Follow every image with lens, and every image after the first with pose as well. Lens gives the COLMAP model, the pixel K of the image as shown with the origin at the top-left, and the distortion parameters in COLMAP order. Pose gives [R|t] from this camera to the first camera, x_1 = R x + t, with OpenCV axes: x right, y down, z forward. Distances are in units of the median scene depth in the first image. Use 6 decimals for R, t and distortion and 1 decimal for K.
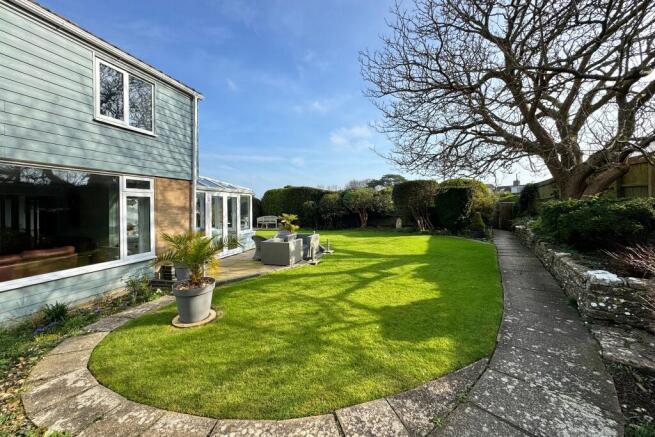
lens RADIAL K [[260.1, 0, 324.1], [0, 260.1, 205.4], [0, 0, 1]] dist [-0.002979, 0.000721]
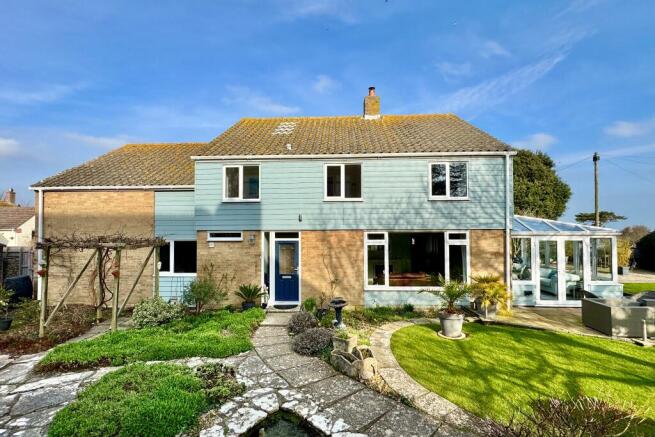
lens RADIAL K [[304.3, 0, 326.2], [0, 304.3, 227.8], [0, 0, 1]] dist [0.001458, -0.000966]
pose [[0.239830, 0.009685, -0.970766, 0.745070], [0.005464, 0.999921, 0.011326, -0.154069], [0.970799, -0.008020, 0.239759, -0.093001]]
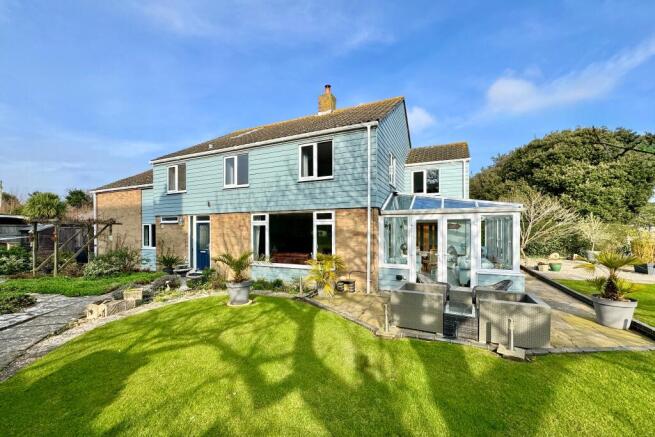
lens RADIAL K [[260.1, 0, 329.8], [0, 260.1, 233.3], [0, 0, 1]] dist [-0.002979, 0.000721]
pose [[-0.134106, 0.028626, -0.990553, 0.723276], [0.009740, 0.999572, 0.027568, -0.025719], [0.990919, -0.005951, -0.134327, 1.270128]]
